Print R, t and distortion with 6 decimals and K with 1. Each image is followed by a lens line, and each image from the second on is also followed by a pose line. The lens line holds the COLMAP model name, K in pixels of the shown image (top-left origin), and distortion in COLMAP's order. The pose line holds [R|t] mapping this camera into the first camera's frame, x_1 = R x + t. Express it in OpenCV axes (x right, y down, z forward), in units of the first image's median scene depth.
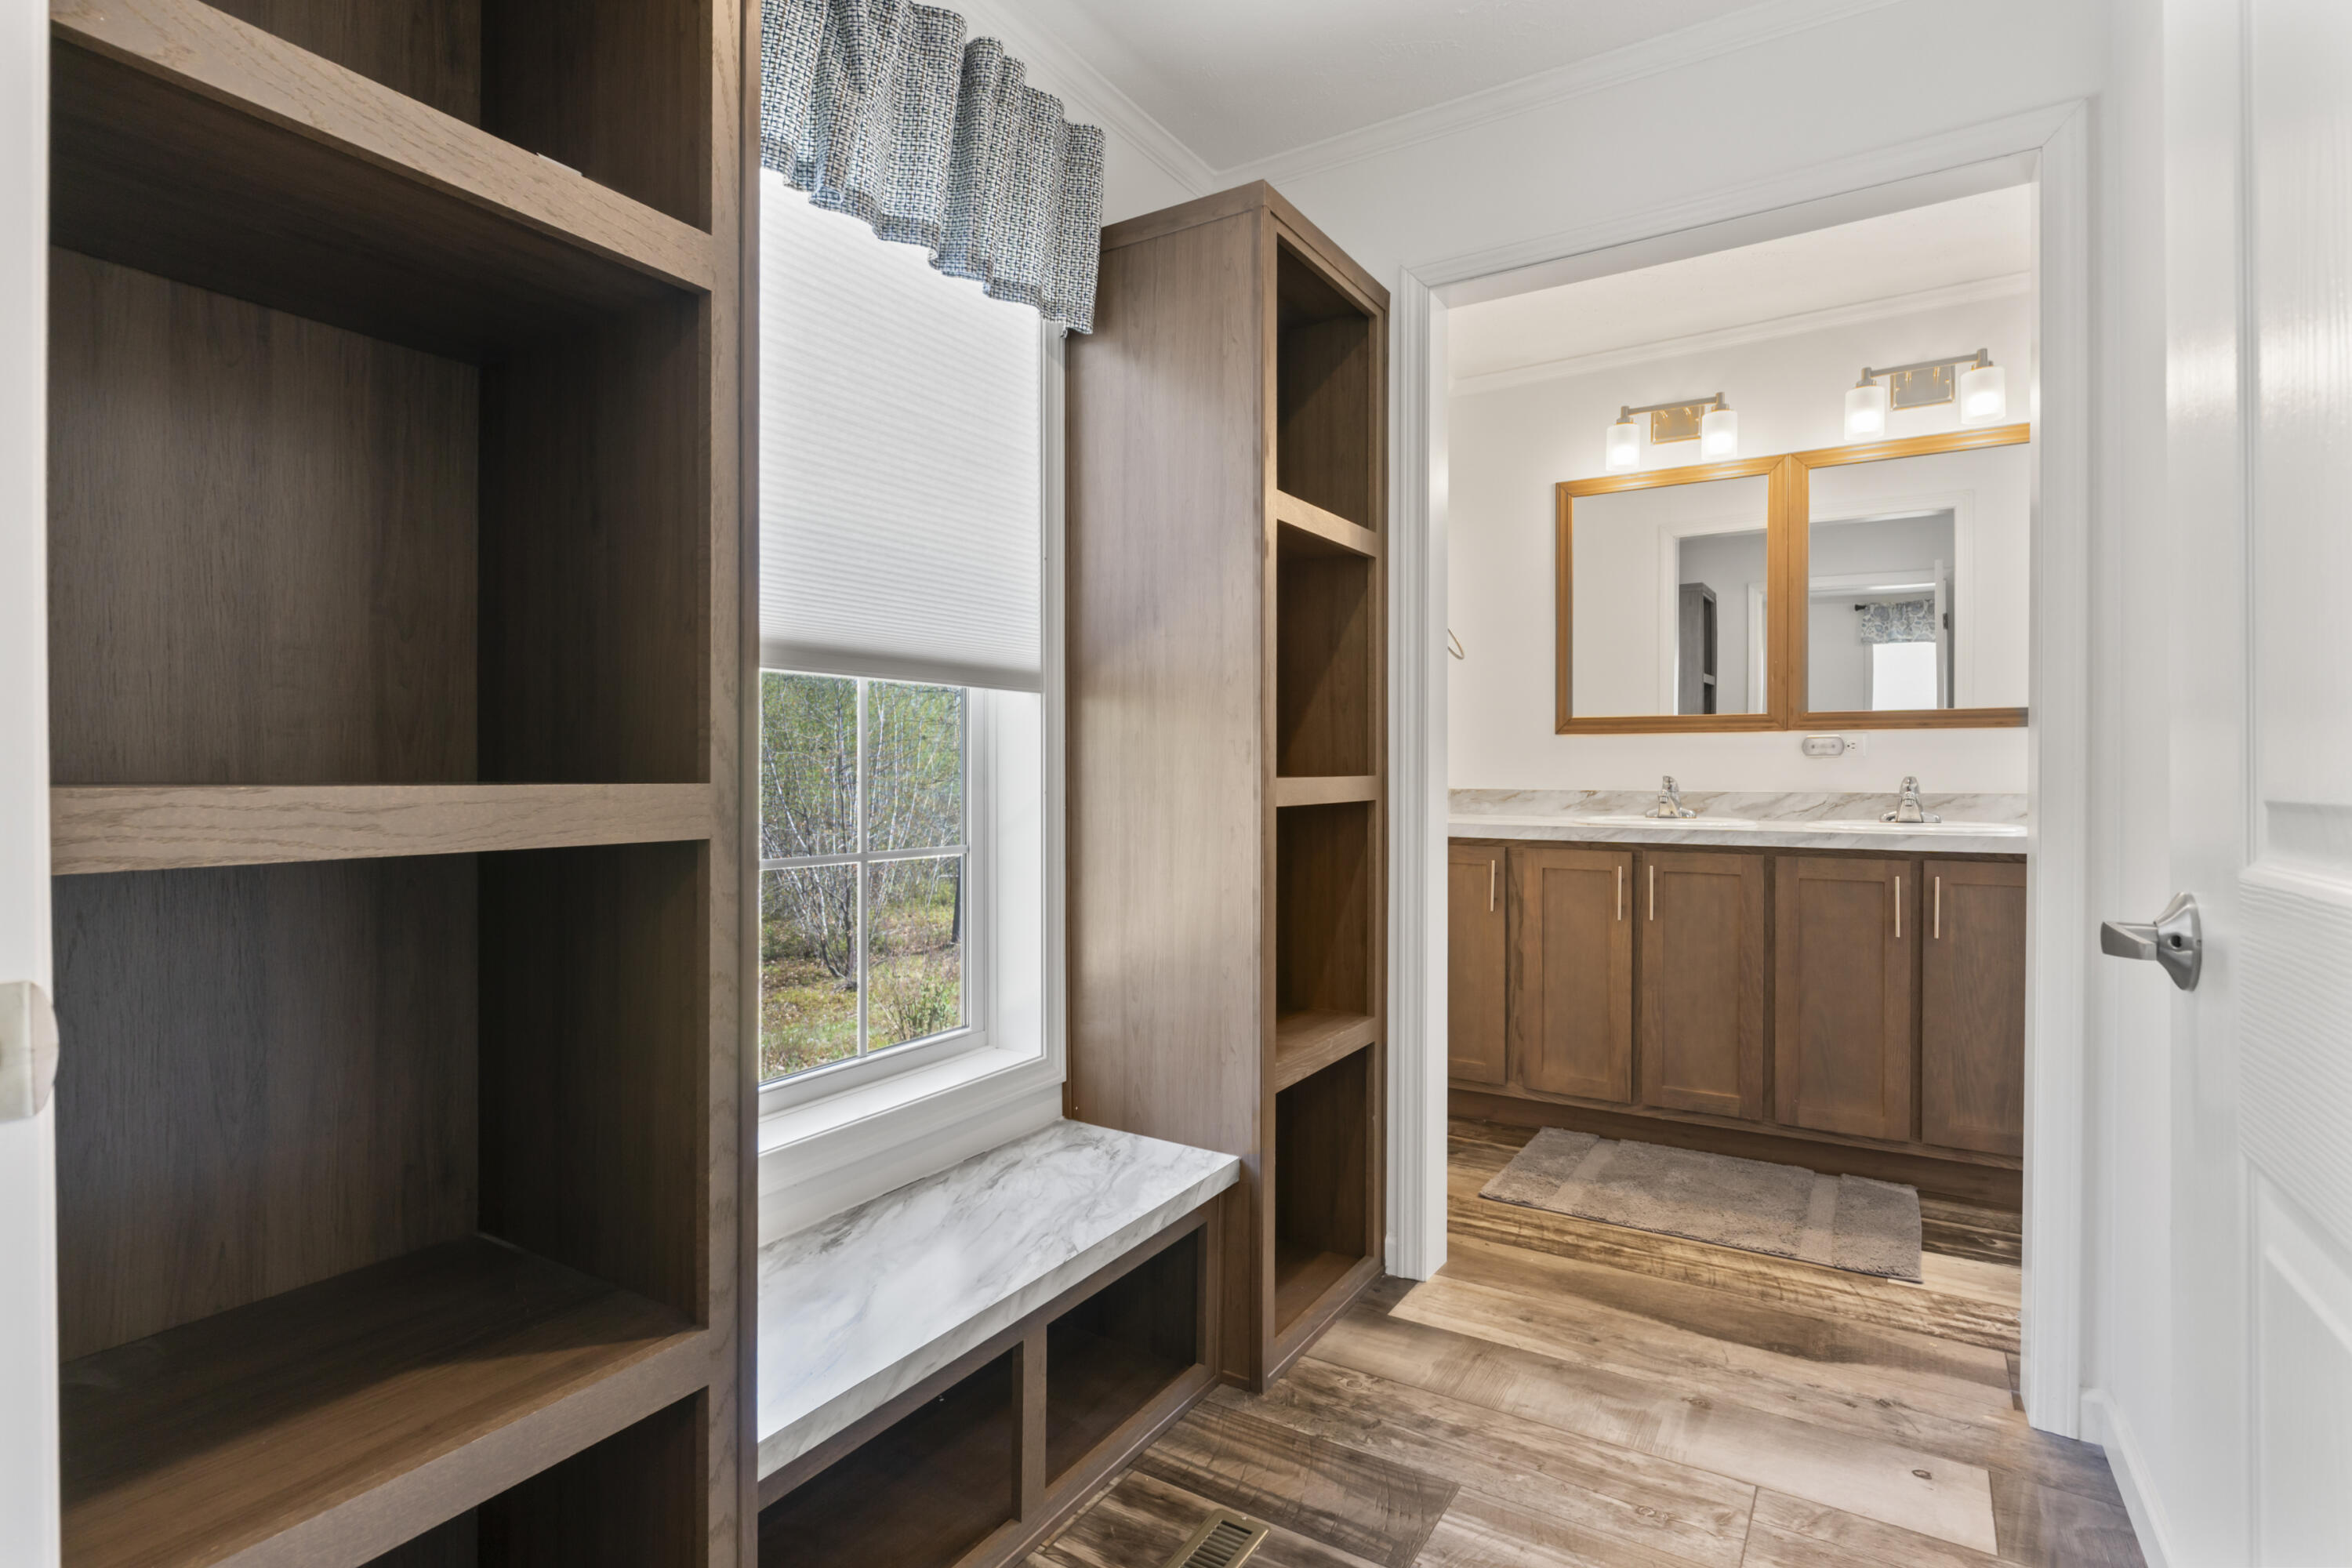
lens RADIAL K [[1147.0, 0, 1176.0], [0, 1147.0, 784.0], [0, 0, 1]] dist [0.001048, -0.000172]
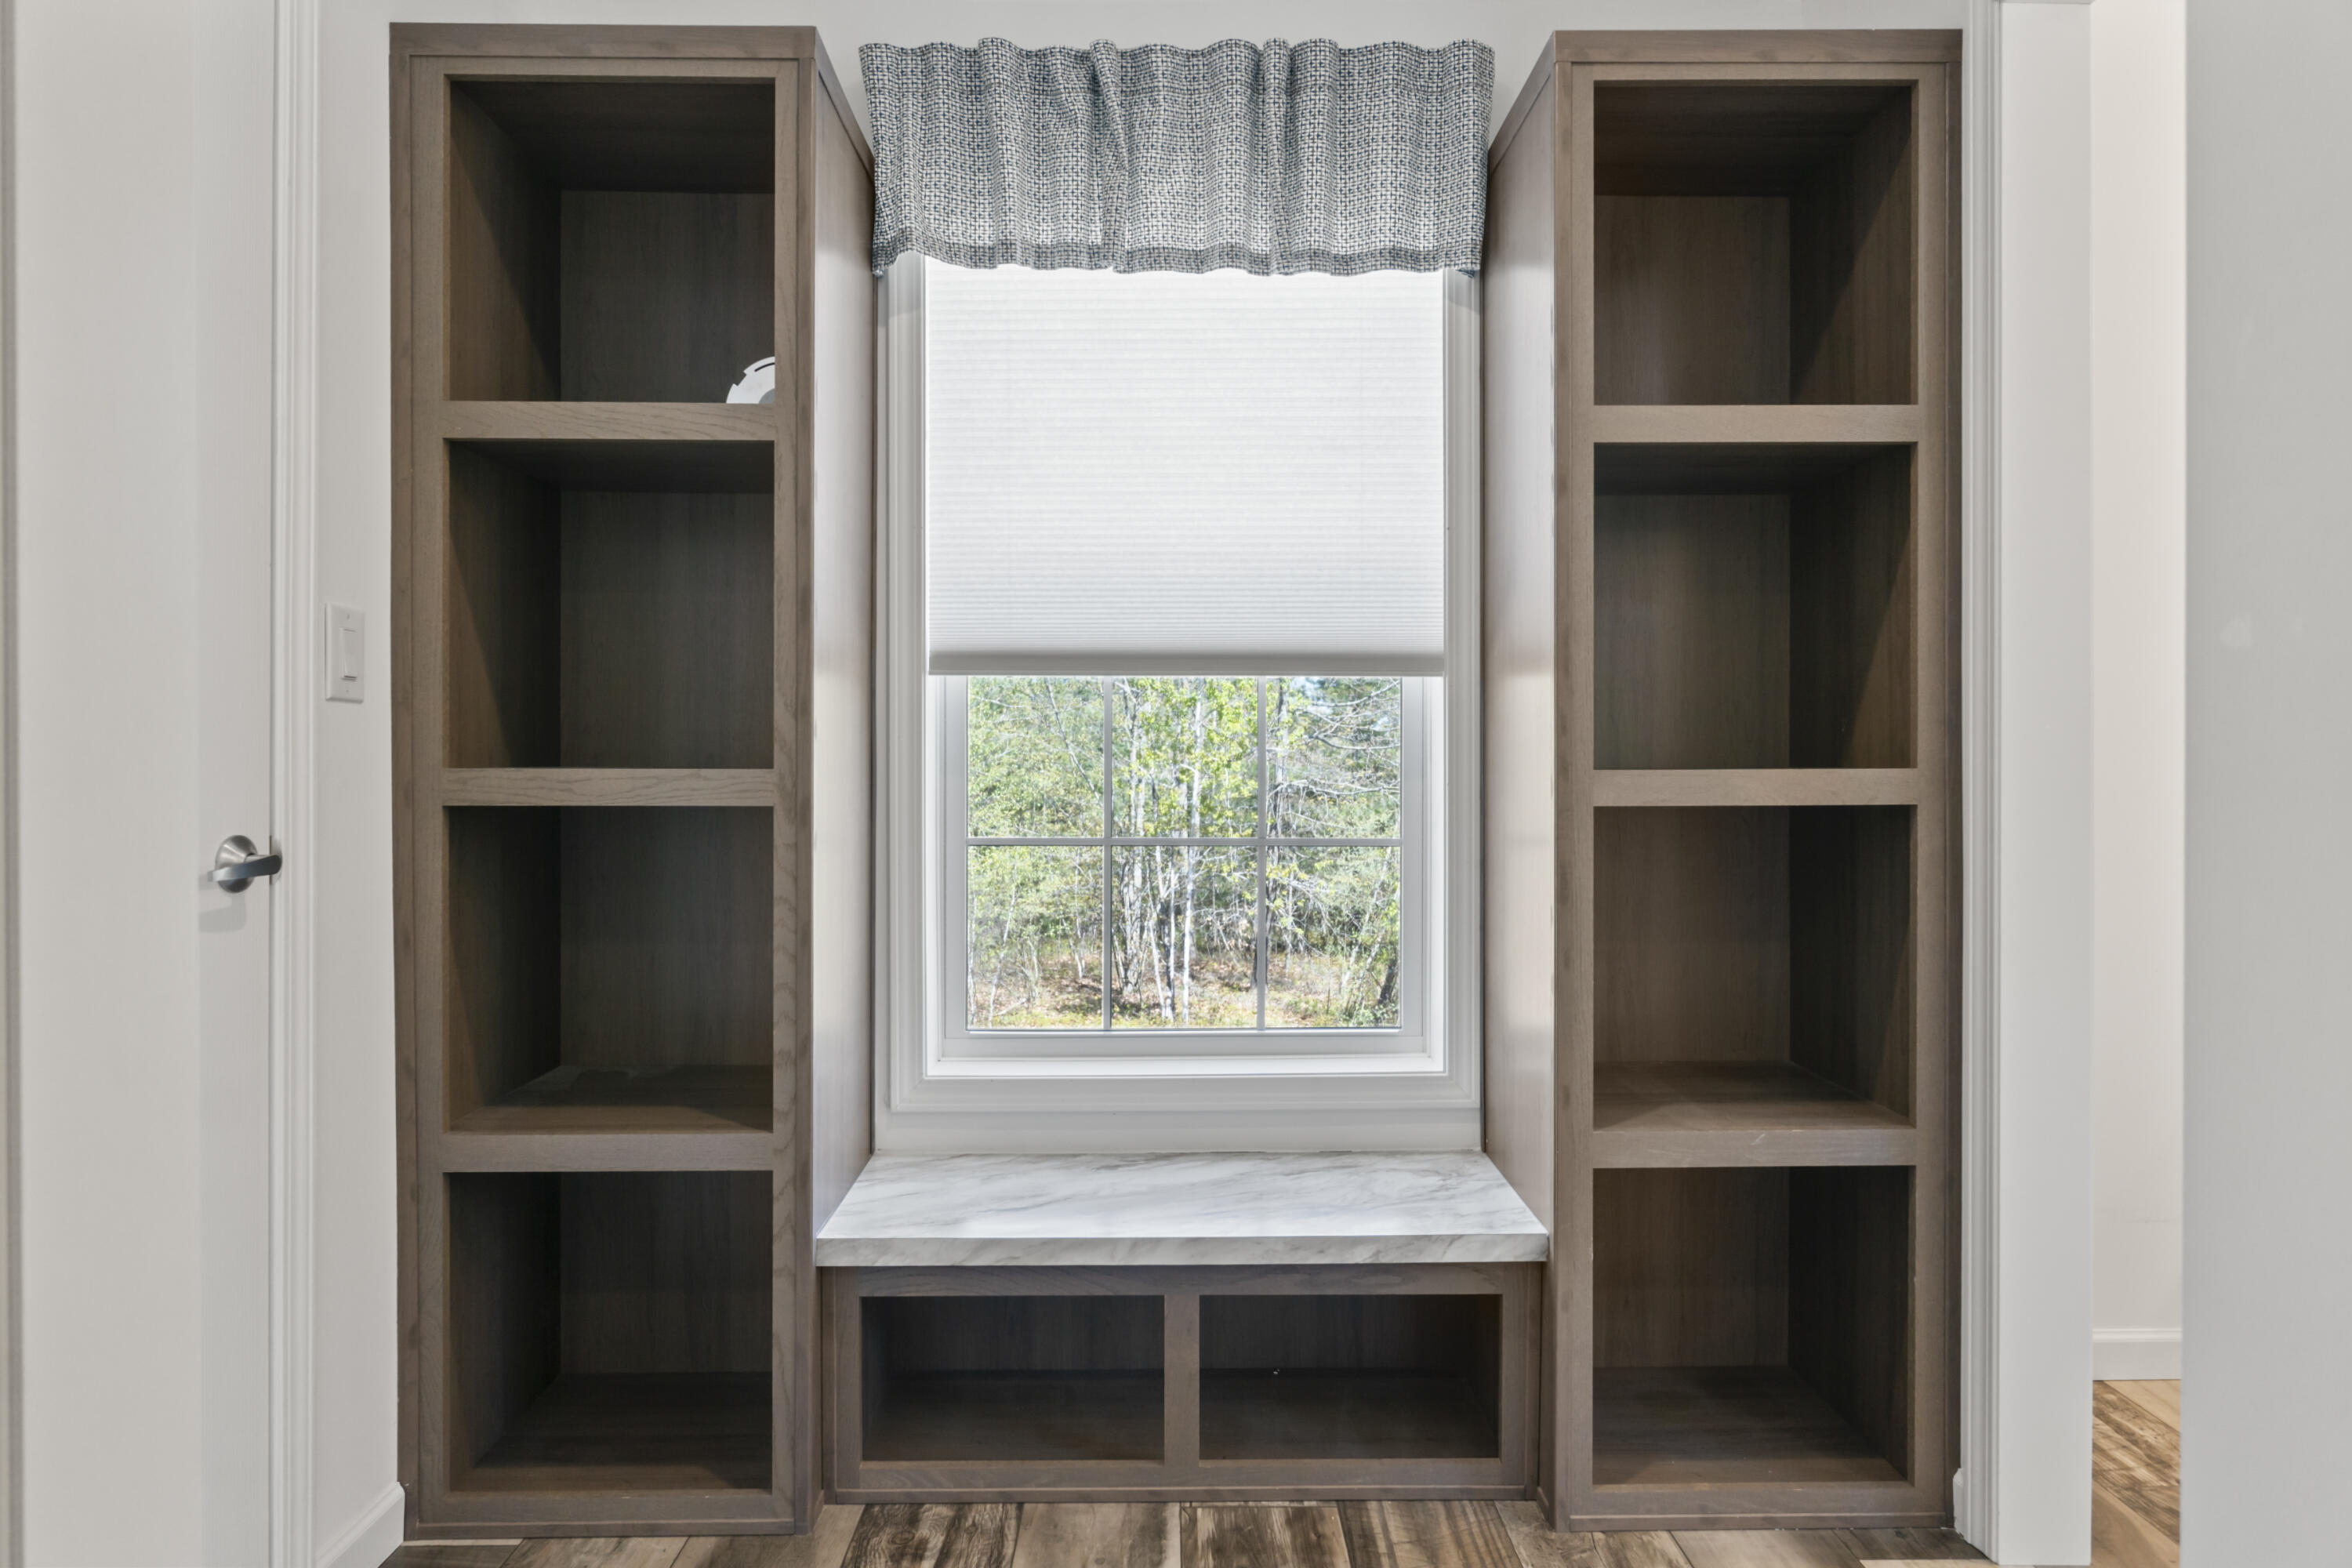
lens RADIAL K [[1330.4, 0, 1176.6], [0, 1330.4, 767.3], [0, 0, 1]] dist [-0.001609, -0.000064]
pose [[0.544952, 0.007394, -0.838435, 0.775425], [-0.009447, 0.999952, 0.002678, -0.007160], [0.838414, 0.006462, 0.544996, 0.286386]]
